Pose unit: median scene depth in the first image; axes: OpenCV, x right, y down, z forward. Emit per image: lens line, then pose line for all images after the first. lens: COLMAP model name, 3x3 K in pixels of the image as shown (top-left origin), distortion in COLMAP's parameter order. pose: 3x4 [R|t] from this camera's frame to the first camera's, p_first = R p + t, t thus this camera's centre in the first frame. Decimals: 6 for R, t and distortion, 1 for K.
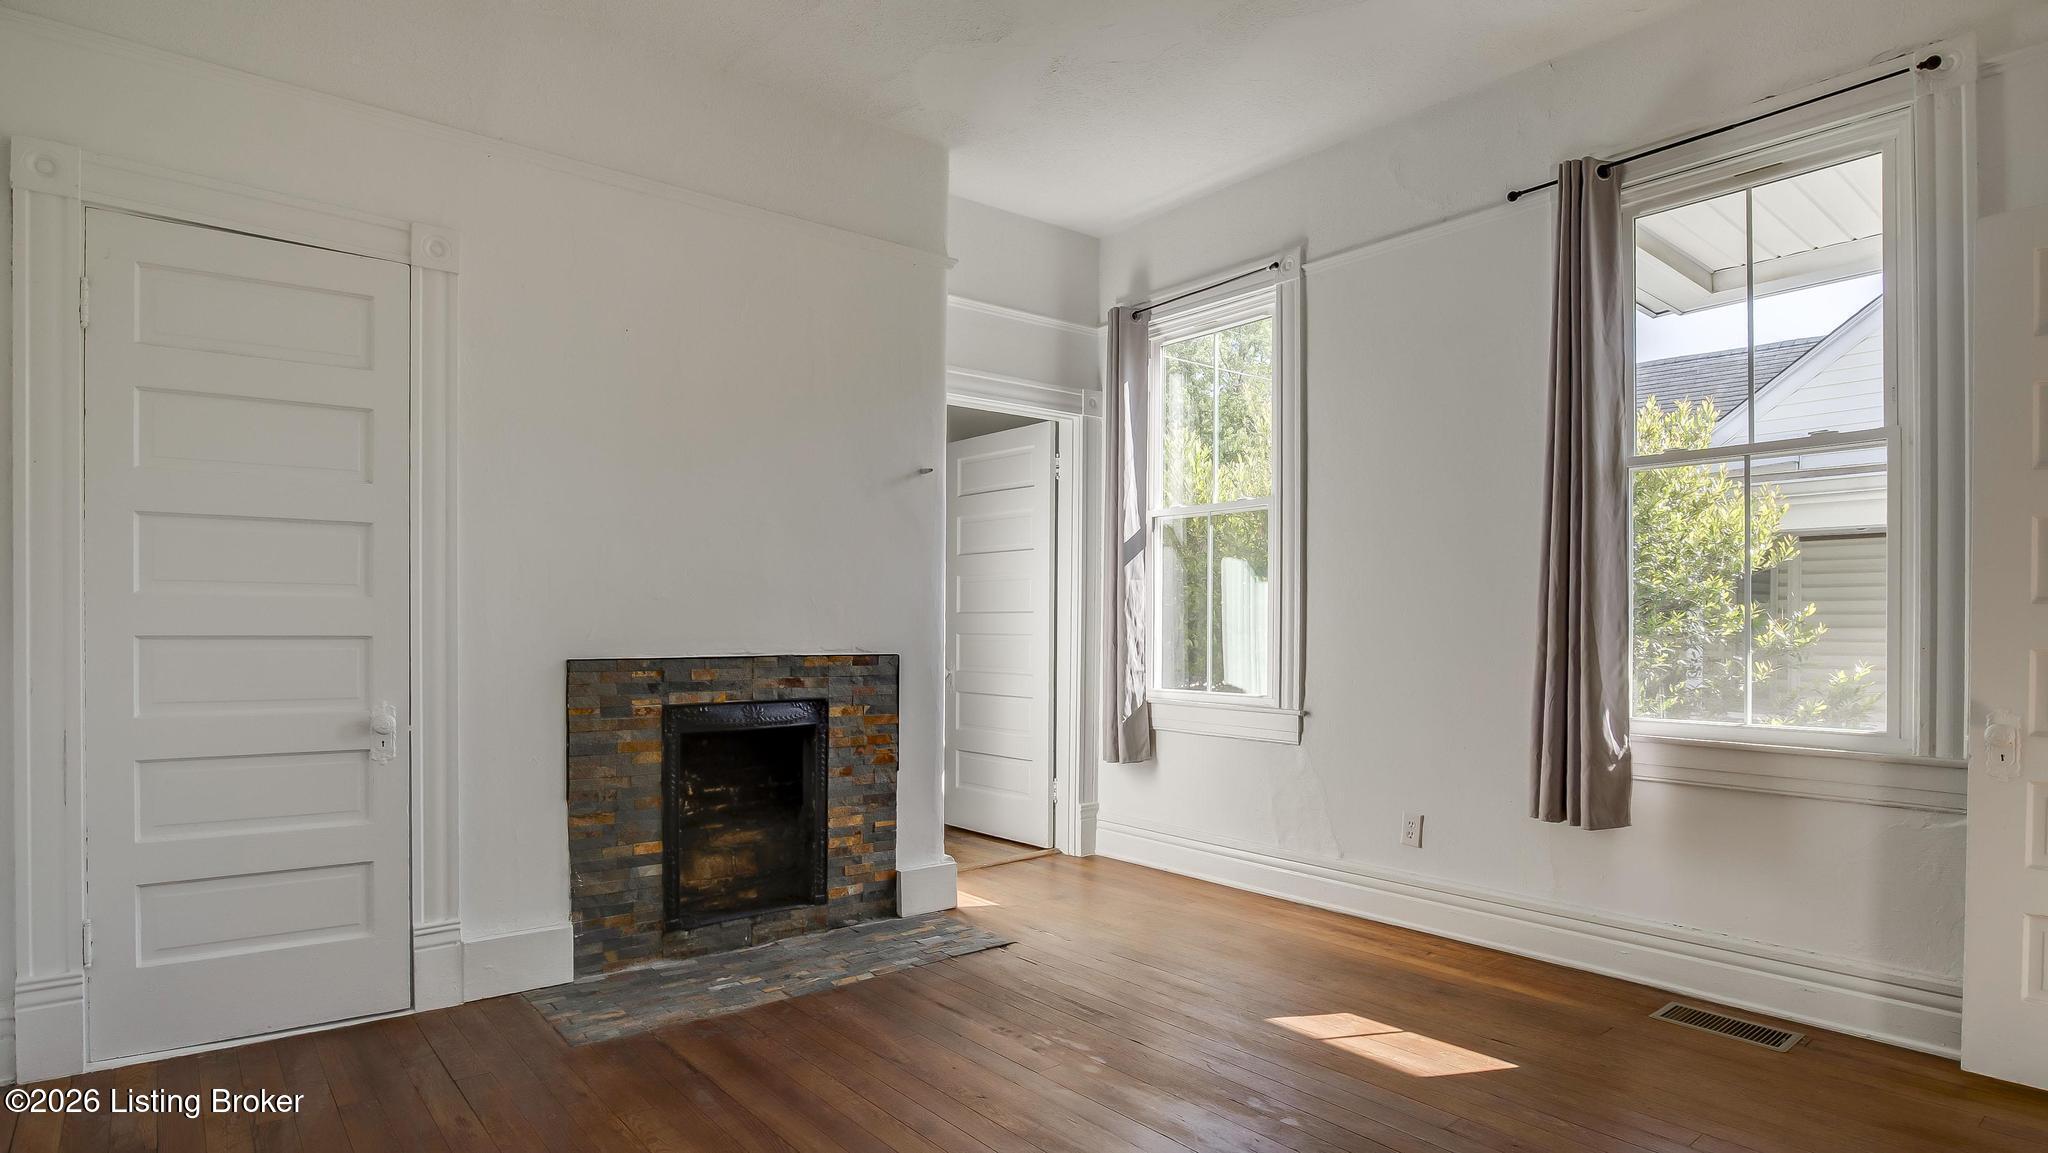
lens RADIAL K [[1067.9, 0, 1044.6], [0, 1067.9, 631.1], [0, 0, 1]] dist [-0.023760, 0.004756]
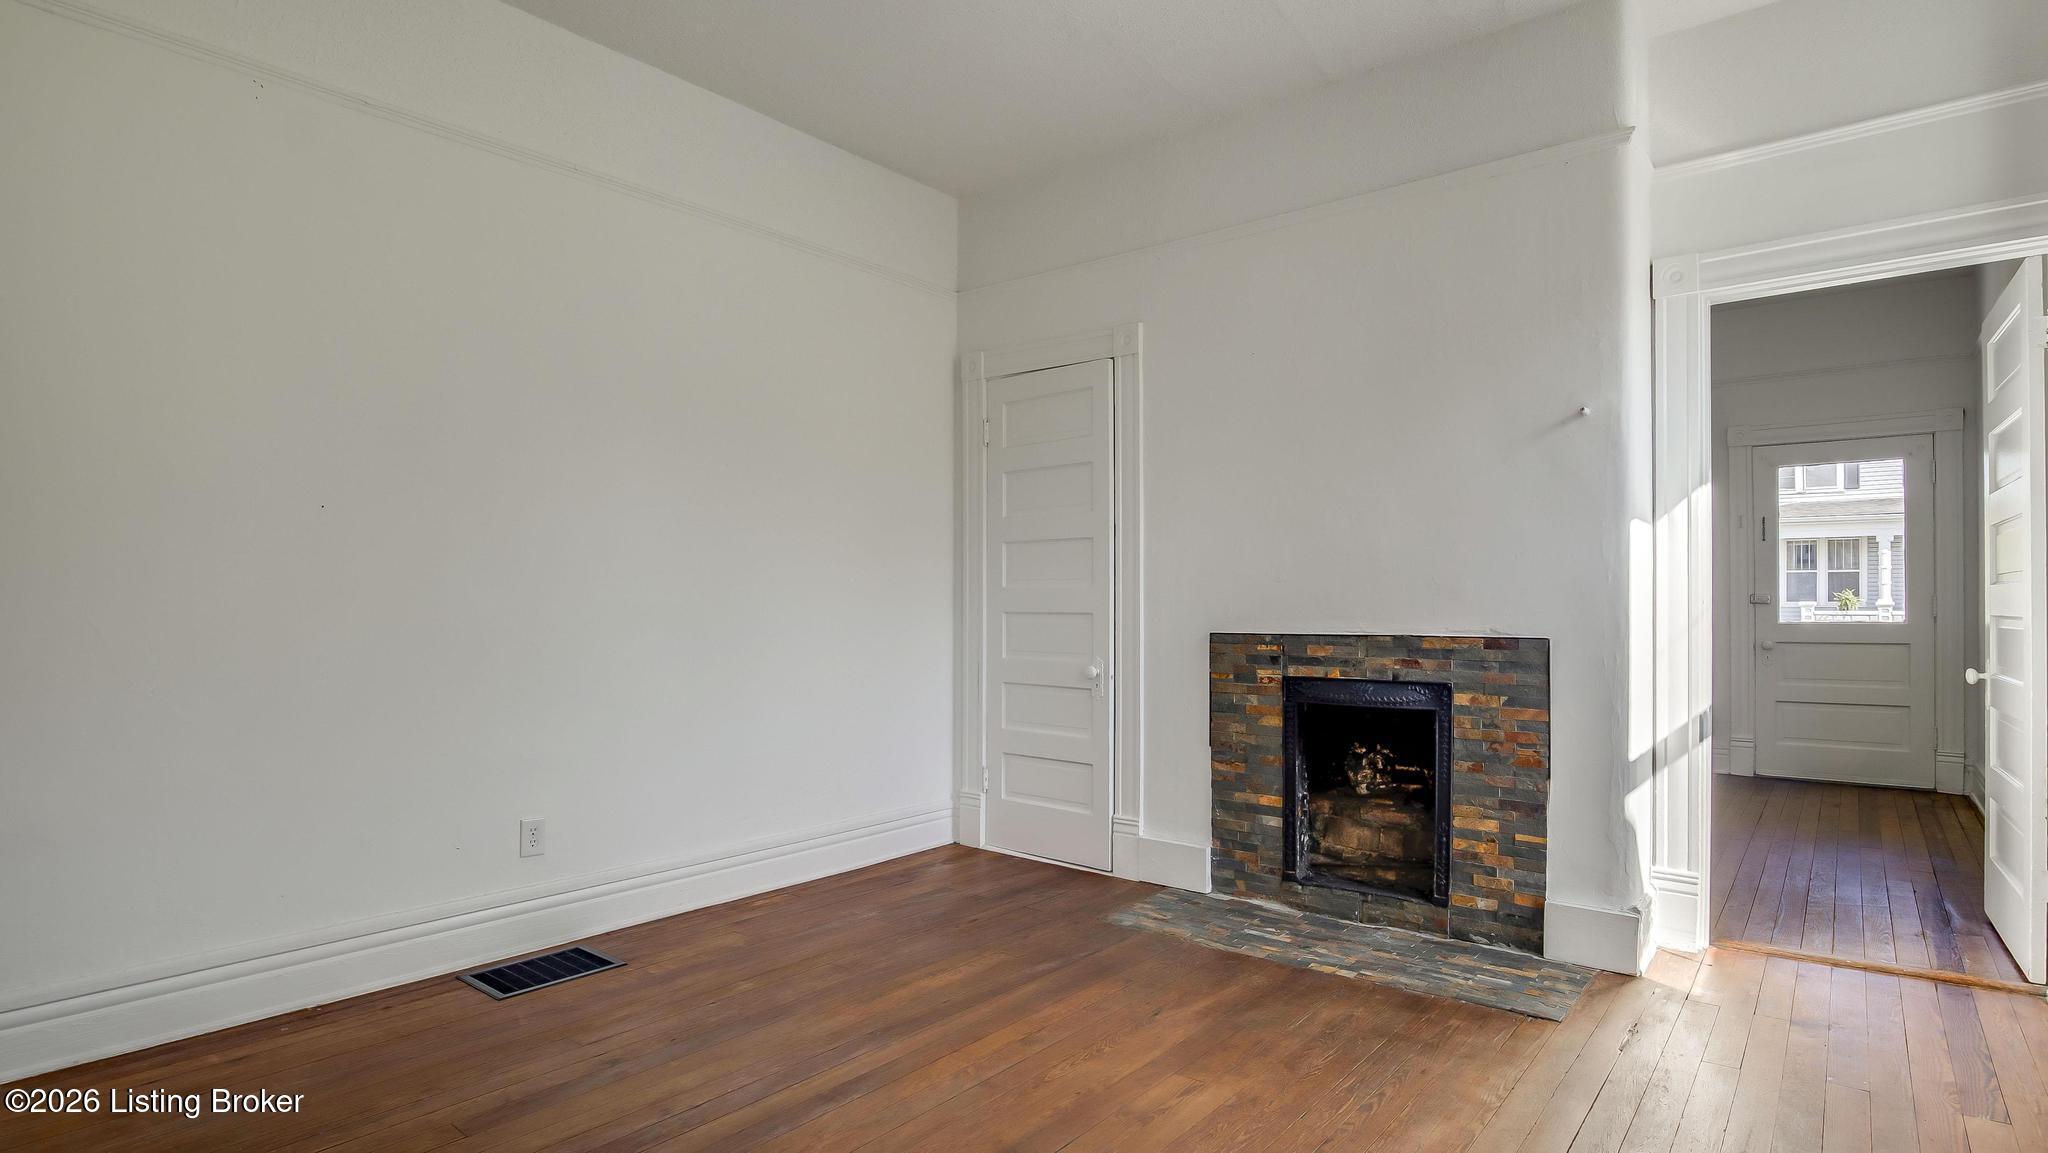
lens RADIAL K [[1067.9, 0, 1031.9], [0, 1067.9, 581.6], [0, 0, 1]] dist [-0.023760, 0.004756]
pose [[0.197167, -0.025712, -0.980033, 0.666474], [-0.002936, 0.999636, -0.026817, 0.001016], [0.980366, 0.008165, 0.197019, 0.497598]]
